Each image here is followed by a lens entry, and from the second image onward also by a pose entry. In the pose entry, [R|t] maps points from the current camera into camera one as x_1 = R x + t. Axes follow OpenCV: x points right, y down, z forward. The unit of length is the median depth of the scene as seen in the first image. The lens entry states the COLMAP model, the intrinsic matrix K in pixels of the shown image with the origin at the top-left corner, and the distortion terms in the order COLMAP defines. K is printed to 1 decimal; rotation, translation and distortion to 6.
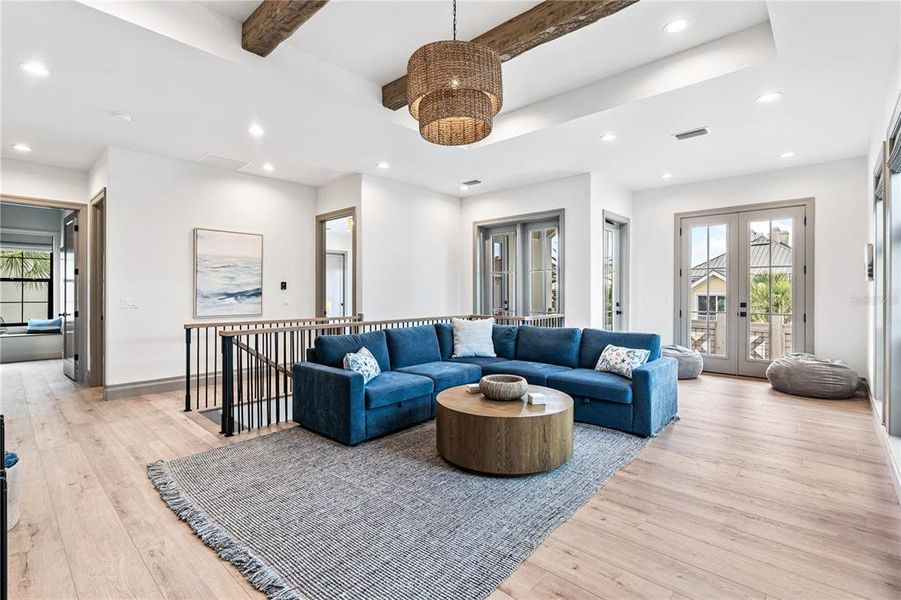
lens RADIAL K [[417.4, 0, 450.2], [0, 417.4, 292.5], [0, 0, 1]] dist [0.000934, 0.001049]
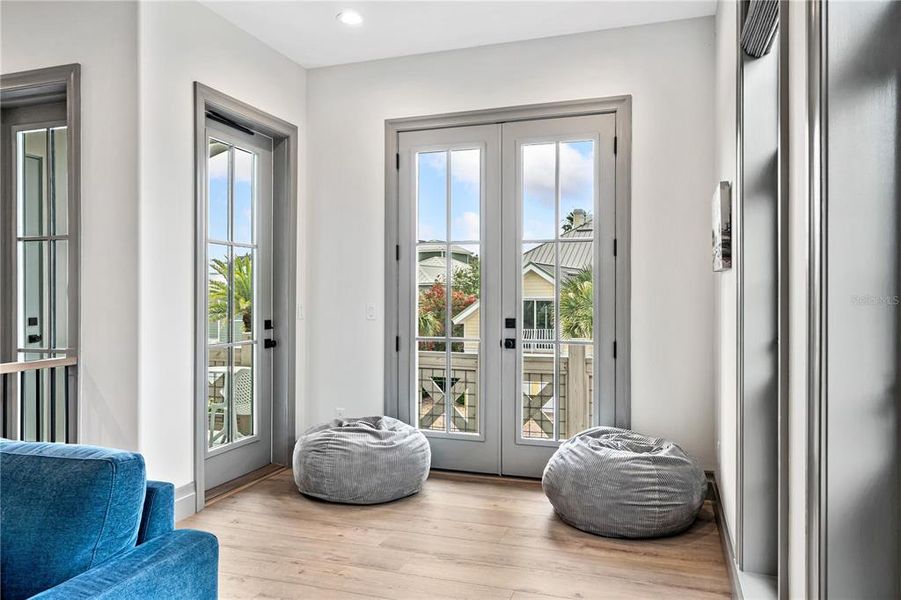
lens RADIAL K [[611.2, 0, 452.1], [0, 611.2, 298.0], [0, 0, 1]] dist [0.007695, -0.000358]
pose [[0.921706, -0.003623, 0.387872, 0.428202], [0.002452, 0.999991, 0.003516, -0.000546], [-0.387881, -0.002289, 0.921707, 0.452095]]
